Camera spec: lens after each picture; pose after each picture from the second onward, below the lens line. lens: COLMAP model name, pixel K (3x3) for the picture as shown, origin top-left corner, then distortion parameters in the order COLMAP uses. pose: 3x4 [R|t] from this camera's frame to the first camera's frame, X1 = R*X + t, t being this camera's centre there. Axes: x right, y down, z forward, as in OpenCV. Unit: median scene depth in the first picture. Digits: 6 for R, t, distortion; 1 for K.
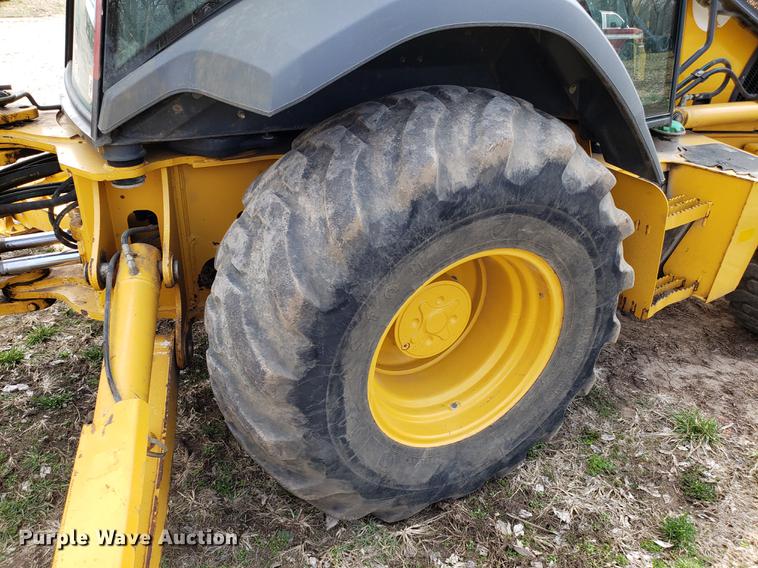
lens RADIAL K [[595.5, 0, 356.7], [0, 595.5, 286.4], [0, 0, 1]] dist [0.033477, -0.031860]
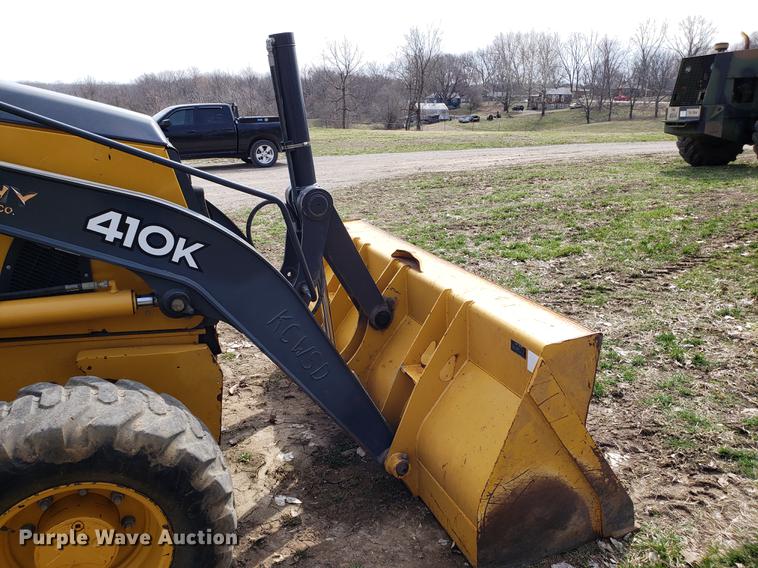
lens RADIAL K [[595.5, 0, 355.9], [0, 595.5, 280.6], [0, 0, 1]] dist [0.033477, -0.031860]
pose [[0.993653, -0.018909, -0.110892, 2.121961], [-0.005971, 0.975516, -0.219845, -0.328747], [0.112334, 0.219112, 0.969212, 0.652482]]
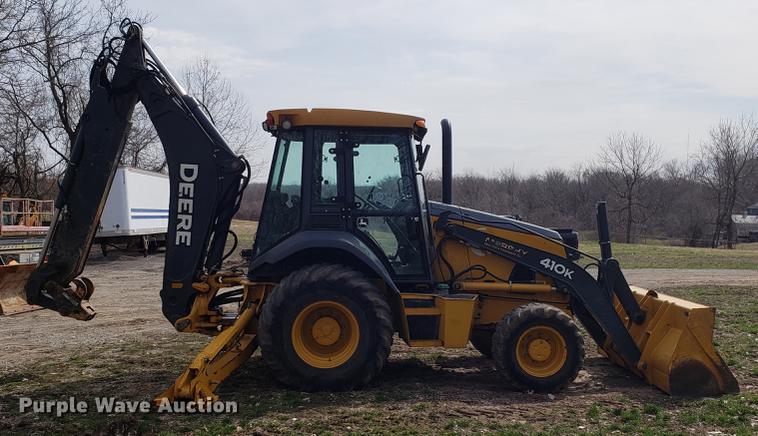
lens RADIAL K [[785.8, 0, 380.8], [0, 785.8, 218.4], [0, 0, 1]] dist [0.028676, 0.000000]
pose [[0.909930, -0.024954, -0.414010, 2.688334], [-0.179906, 0.875651, -0.448184, 1.696955], [0.373712, 0.482299, 0.792292, -3.164946]]
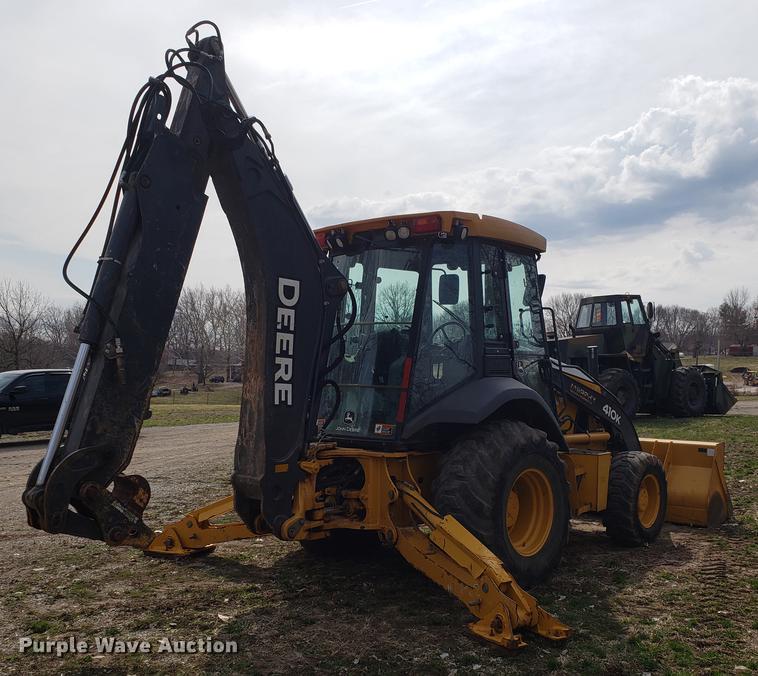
lens RADIAL K [[813.3, 0, 358.2], [0, 813.3, 374.2], [0, 0, 1]] dist [0.058283, 0.000000]
pose [[0.940411, -0.036580, 0.338066, -1.980576], [0.193836, 0.874517, -0.444576, 1.194956], [-0.279382, 0.483614, 0.829496, -2.395349]]
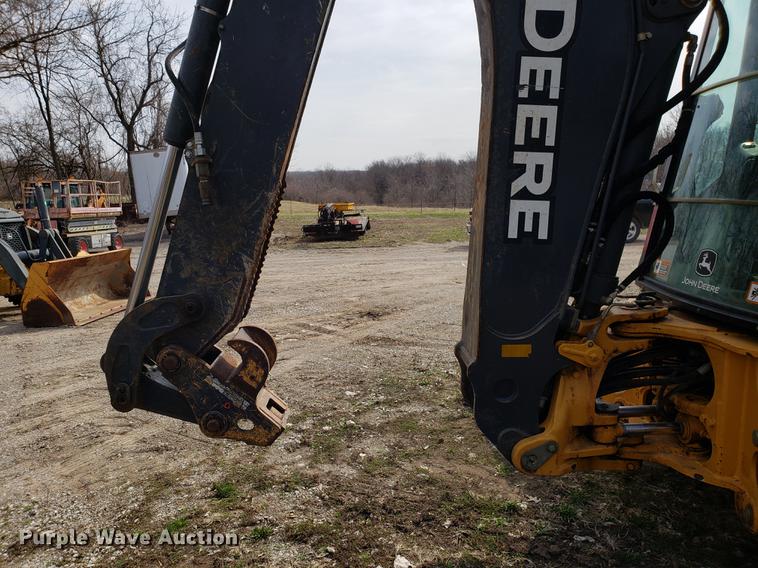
lens RADIAL K [[595.5, 0, 362.8], [0, 595.5, 289.0], [0, 0, 1]] dist [0.033477, -0.031860]
pose [[0.906638, 0.014970, -0.421644, -0.752166], [-0.157811, 0.938862, -0.305998, 0.216751], [0.391284, 0.343969, 0.853570, -0.504684]]
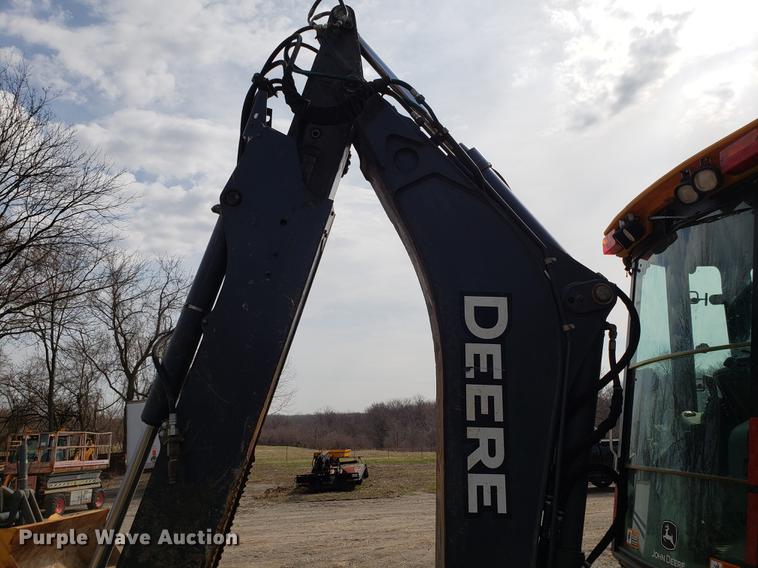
lens RADIAL K [[595.5, 0, 377.0], [0, 595.5, 280.0], [0, 0, 1]] dist [0.033477, -0.031860]
pose [[0.915032, -0.162844, -0.369051, -0.602674], [-0.136141, 0.736541, -0.662550, 0.185620], [0.379714, 0.656498, 0.651789, -0.605960]]
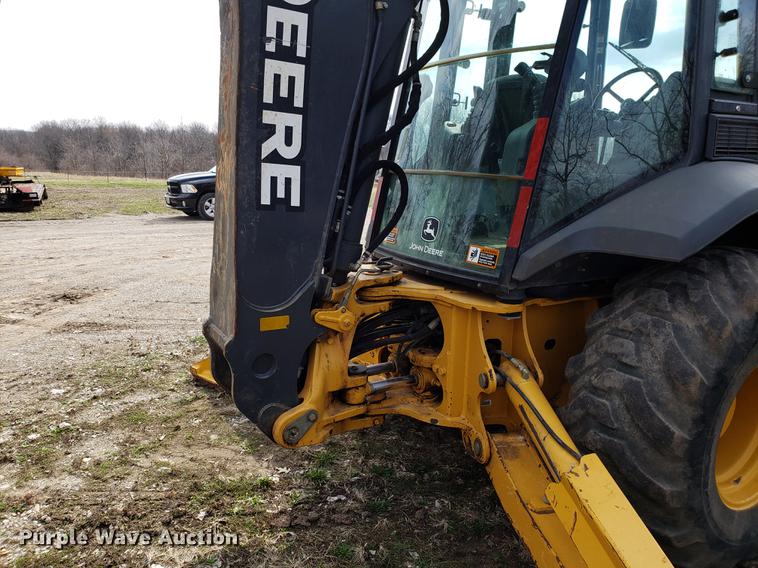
lens RADIAL K [[595.5, 0, 361.6], [0, 595.5, 295.1], [0, 0, 1]] dist [0.033477, -0.031860]
pose [[0.998016, -0.026699, 0.057019, -0.911064], [0.041816, 0.958127, -0.283274, 0.190031], [-0.047068, 0.285097, 0.957342, -0.412841]]
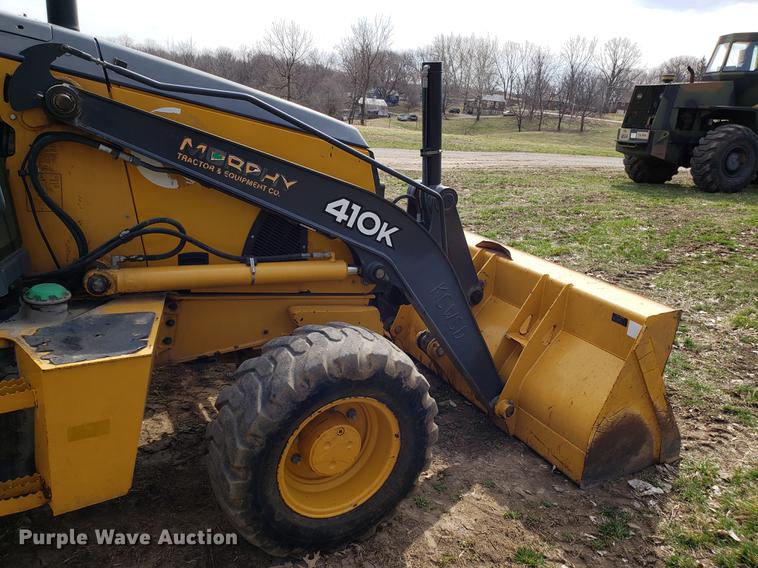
lens RADIAL K [[595.5, 0, 363.0], [0, 595.5, 280.2], [0, 0, 1]] dist [0.033477, -0.031860]
pose [[0.999239, 0.033511, 0.019974, 1.481932], [-0.028600, 0.977463, -0.209161, -0.183954], [-0.026533, 0.208430, 0.977677, 0.225113]]
